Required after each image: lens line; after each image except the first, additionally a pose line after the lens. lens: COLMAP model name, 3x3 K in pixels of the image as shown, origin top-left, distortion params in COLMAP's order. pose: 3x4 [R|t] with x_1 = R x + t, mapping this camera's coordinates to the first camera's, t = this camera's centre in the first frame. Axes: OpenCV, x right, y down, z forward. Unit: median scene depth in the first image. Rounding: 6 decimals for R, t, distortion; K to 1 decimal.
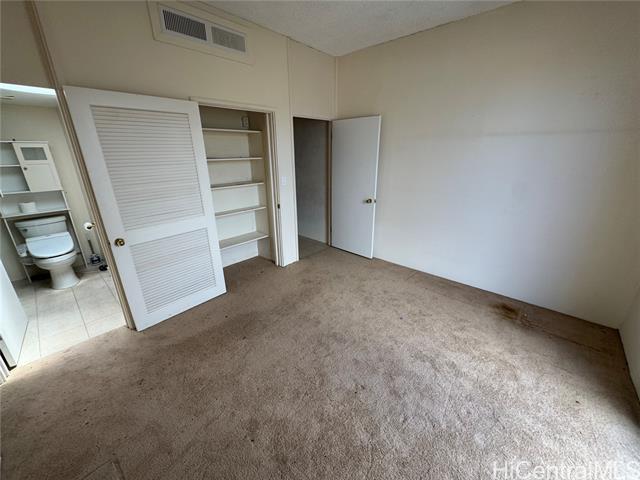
lens RADIAL K [[254.6, 0, 320.0], [0, 254.6, 240.0], [0, 0, 1]] dist [-0.003915, -0.000028]
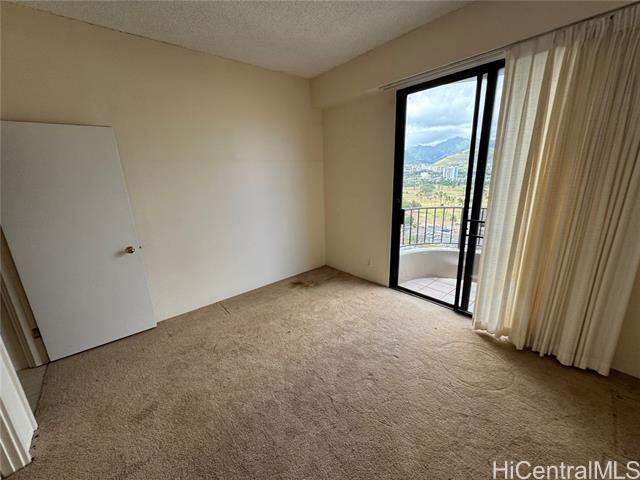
lens RADIAL K [[254.6, 0, 320.0], [0, 254.6, 240.0], [0, 0, 1]] dist [-0.003915, -0.000028]
pose [[0.114671, -0.251291, 0.961095, -0.528788], [0.356332, 0.913499, 0.196332, -0.177061], [-0.927296, 0.319955, 0.194295, 0.539532]]
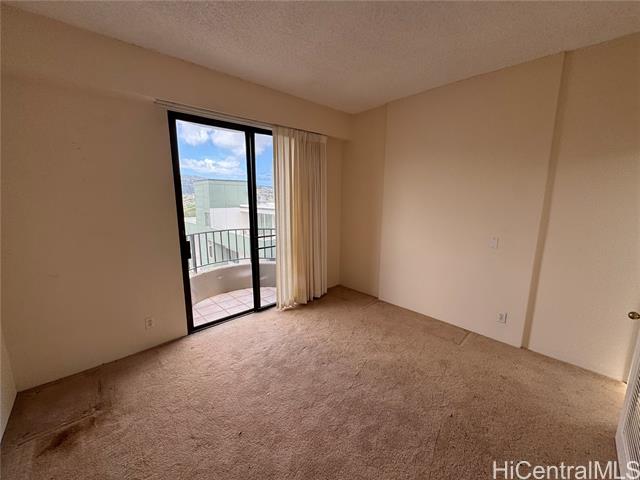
lens RADIAL K [[254.6, 0, 320.0], [0, 254.6, 240.0], [0, 0, 1]] dist [-0.003915, -0.000028]
pose [[-0.996387, -0.011459, 0.084157, 0.050739], [0.030954, 0.873718, 0.485446, -0.447076], [-0.079092, 0.486297, -0.870206, 1.255431]]
